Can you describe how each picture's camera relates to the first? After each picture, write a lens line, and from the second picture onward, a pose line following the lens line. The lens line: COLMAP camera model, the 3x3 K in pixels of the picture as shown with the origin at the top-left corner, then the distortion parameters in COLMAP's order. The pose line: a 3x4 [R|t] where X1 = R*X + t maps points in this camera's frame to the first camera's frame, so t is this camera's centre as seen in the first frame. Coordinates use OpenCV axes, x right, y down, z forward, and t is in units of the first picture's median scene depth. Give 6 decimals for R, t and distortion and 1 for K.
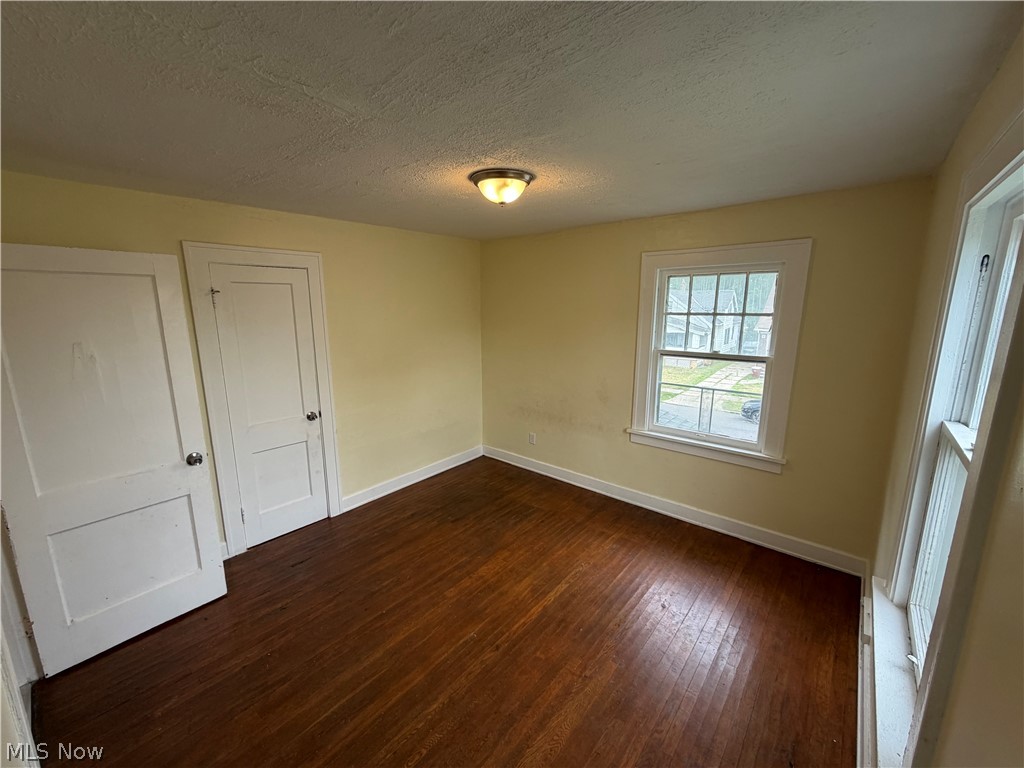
lens RADIAL K [[413.0, 0, 514.1], [0, 413.0, 388.8], [0, 0, 1]] dist [-0.001512, 0.000110]
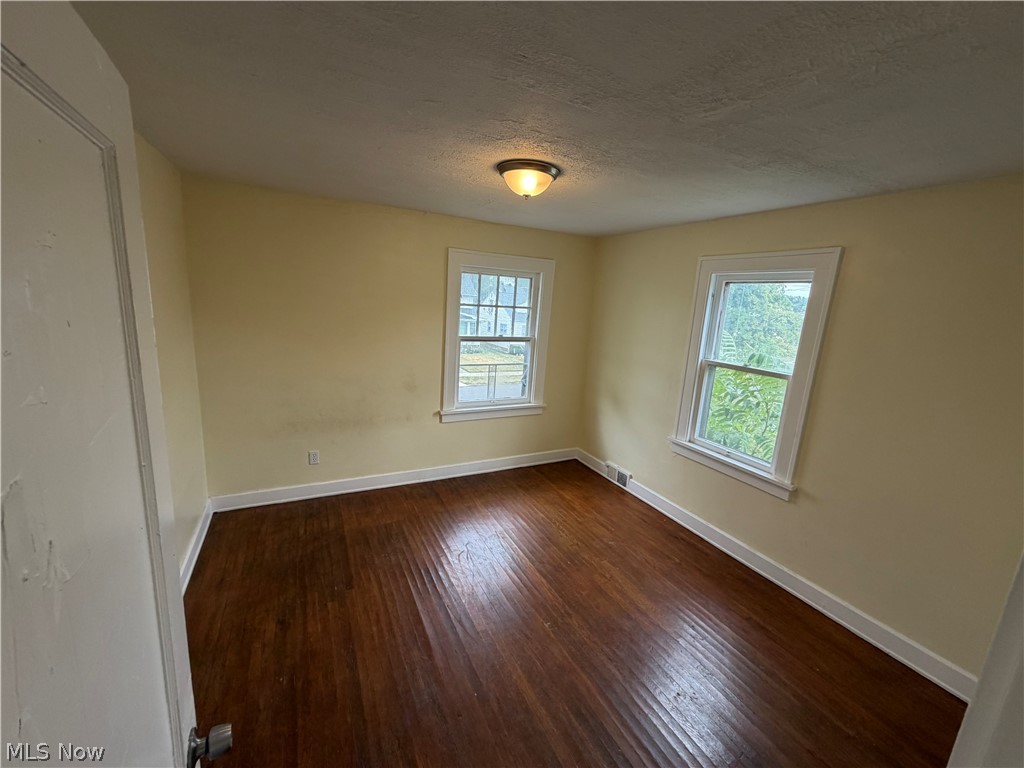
lens RADIAL K [[413.0, 0, 508.7], [0, 413.0, 386.9], [0, 0, 1]] dist [-0.001512, 0.000110]
pose [[0.370121, -0.164341, 0.914332, -0.658762], [0.121254, 0.984354, 0.127843, -0.085744], [-0.921036, 0.063549, 0.384258, 0.445660]]
